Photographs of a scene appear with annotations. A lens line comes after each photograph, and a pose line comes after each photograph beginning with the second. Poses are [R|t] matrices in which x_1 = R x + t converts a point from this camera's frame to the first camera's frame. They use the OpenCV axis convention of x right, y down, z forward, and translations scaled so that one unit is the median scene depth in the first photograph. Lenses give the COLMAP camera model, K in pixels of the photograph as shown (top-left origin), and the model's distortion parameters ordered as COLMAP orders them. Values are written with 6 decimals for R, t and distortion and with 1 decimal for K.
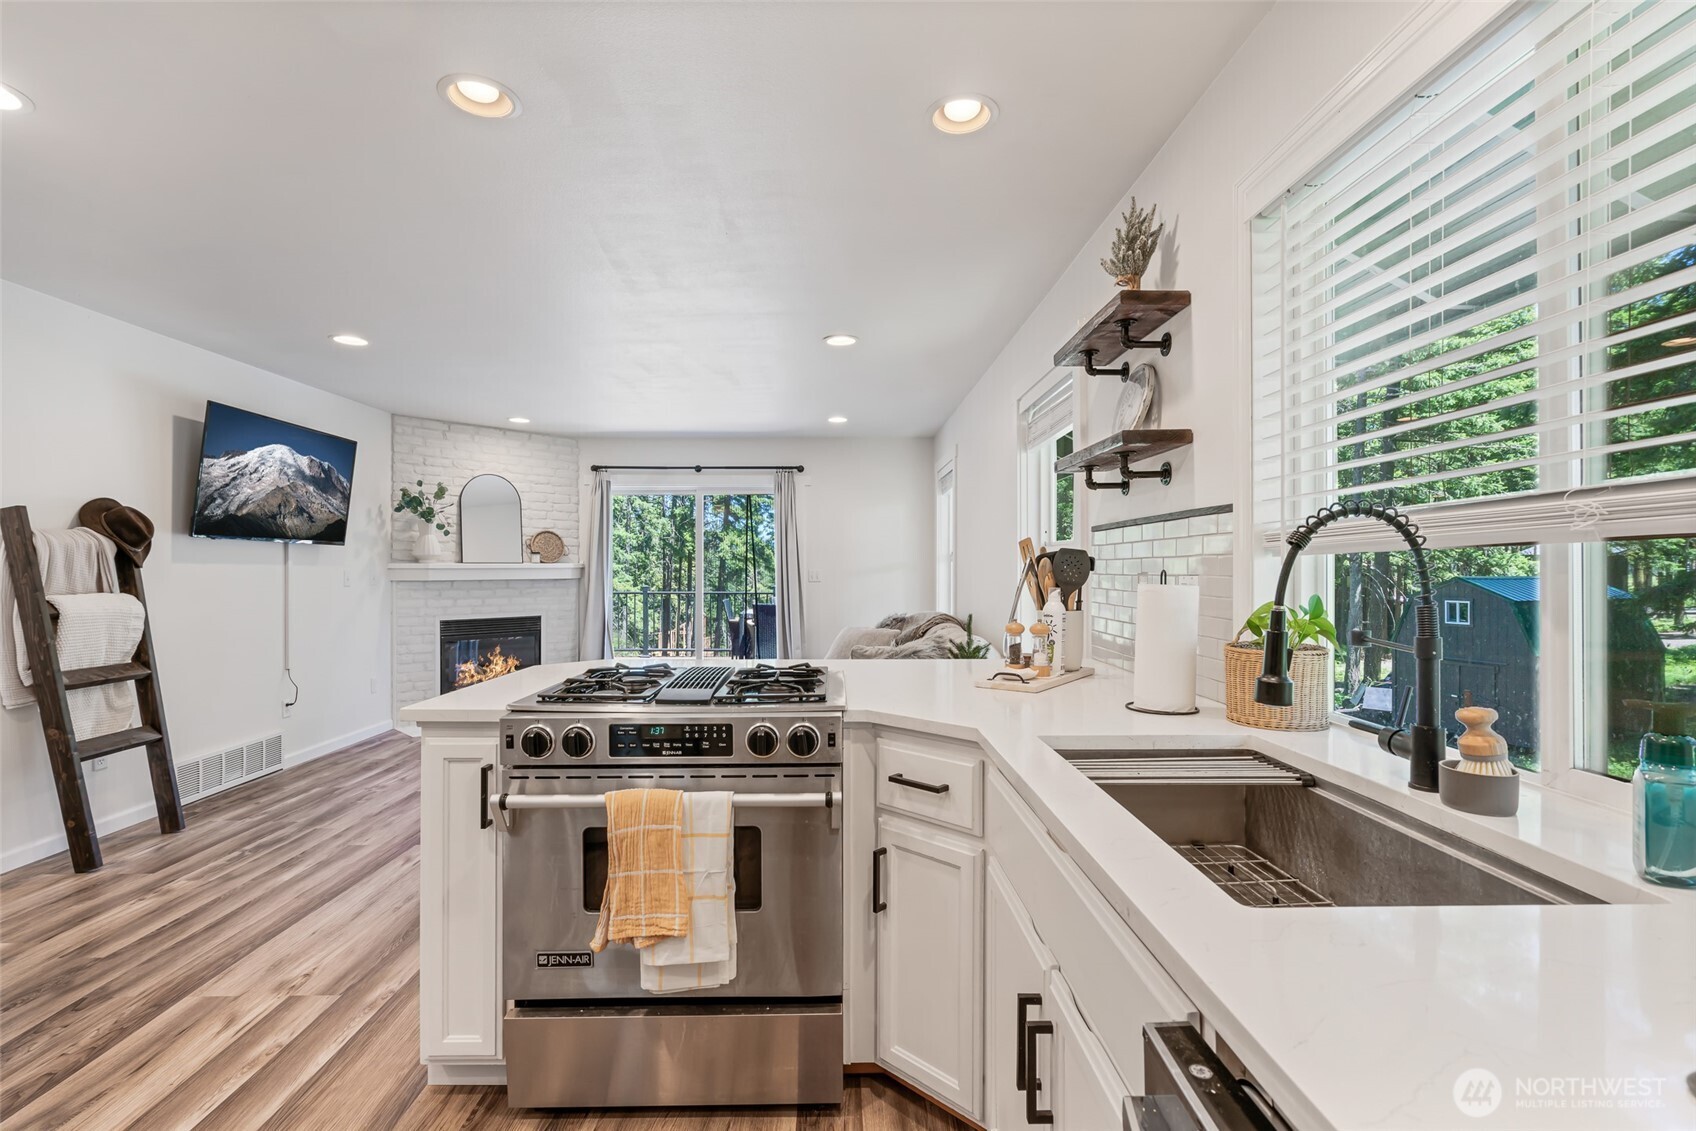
lens RADIAL K [[727.9, 0, 846.7], [0, 727.9, 550.1], [0, 0, 1]] dist [-0.020702, 0.000449]
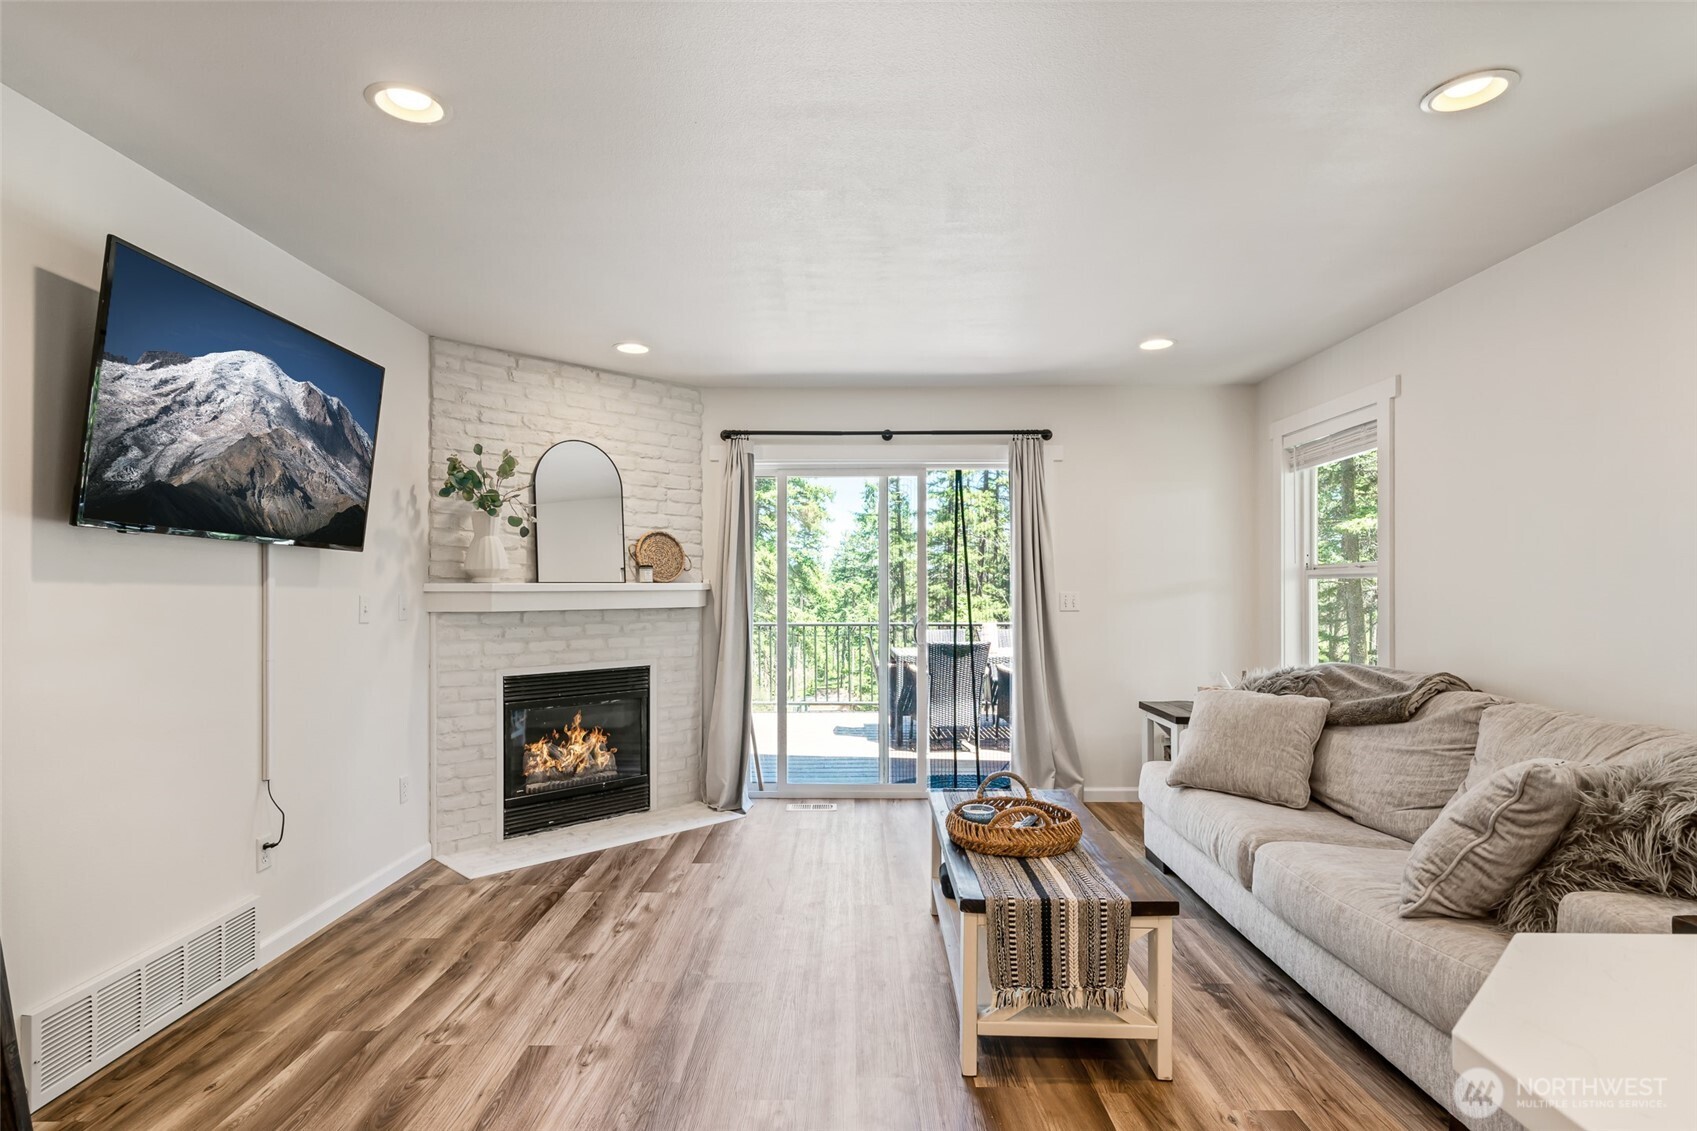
lens RADIAL K [[854.2, 0, 856.2], [0, 854.2, 564.7], [0, 0, 1]] dist [0.000020, -0.001609]
pose [[0.999485, -0.003635, -0.031879, -0.253208], [0.003415, 0.999970, -0.006949, 0.009000], [0.031903, 0.006837, 0.999468, 0.300803]]
